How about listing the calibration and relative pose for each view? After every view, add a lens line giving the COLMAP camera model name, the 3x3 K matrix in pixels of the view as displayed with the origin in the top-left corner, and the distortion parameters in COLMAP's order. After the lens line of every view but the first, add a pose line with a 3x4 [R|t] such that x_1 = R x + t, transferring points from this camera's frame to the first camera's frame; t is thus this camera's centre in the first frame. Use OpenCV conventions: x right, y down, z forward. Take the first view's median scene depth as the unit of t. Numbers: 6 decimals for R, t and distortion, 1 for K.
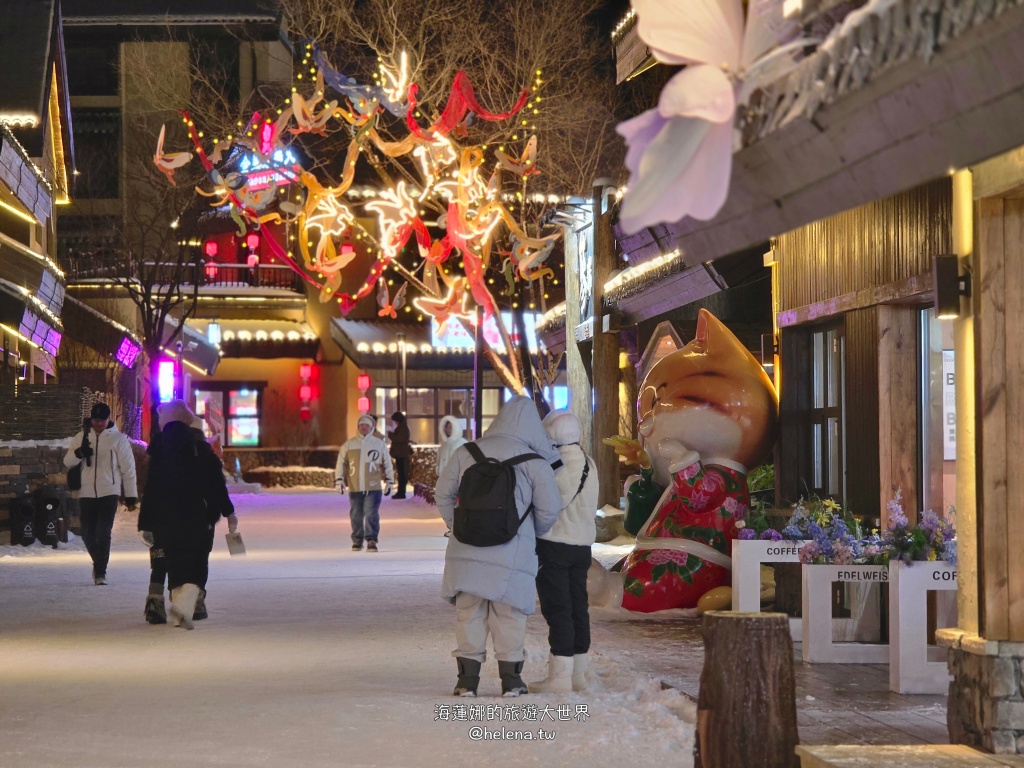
lens RADIAL K [[3433.1, 0, 512.0], [0, 3433.1, 384.0], [0, 0, 1]] dist [-0.047091, -0.183358]
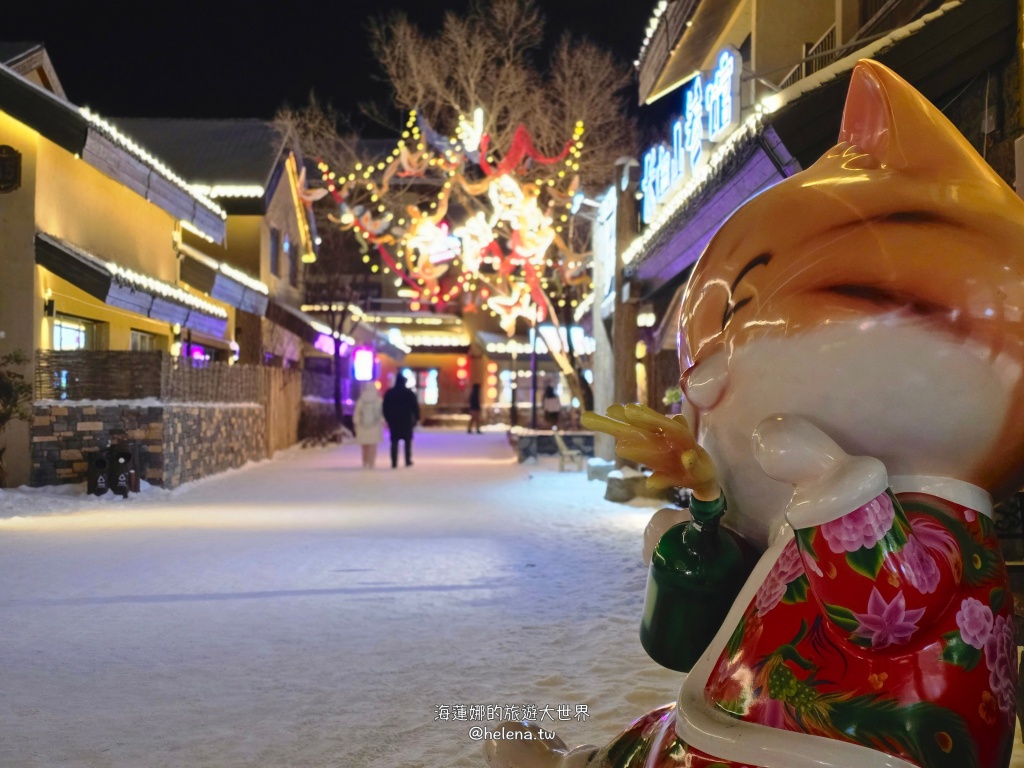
lens RADIAL K [[1196.4, 0, 512.0], [0, 1196.4, 384.0], [0, 0, 1]] dist [0.146018, 0.001845]
pose [[0.997117, 0.008232, -0.075434, 0.017213], [-0.008002, 0.999962, 0.003353, 0.007602], [0.075458, -0.002740, 0.997145, 0.528947]]
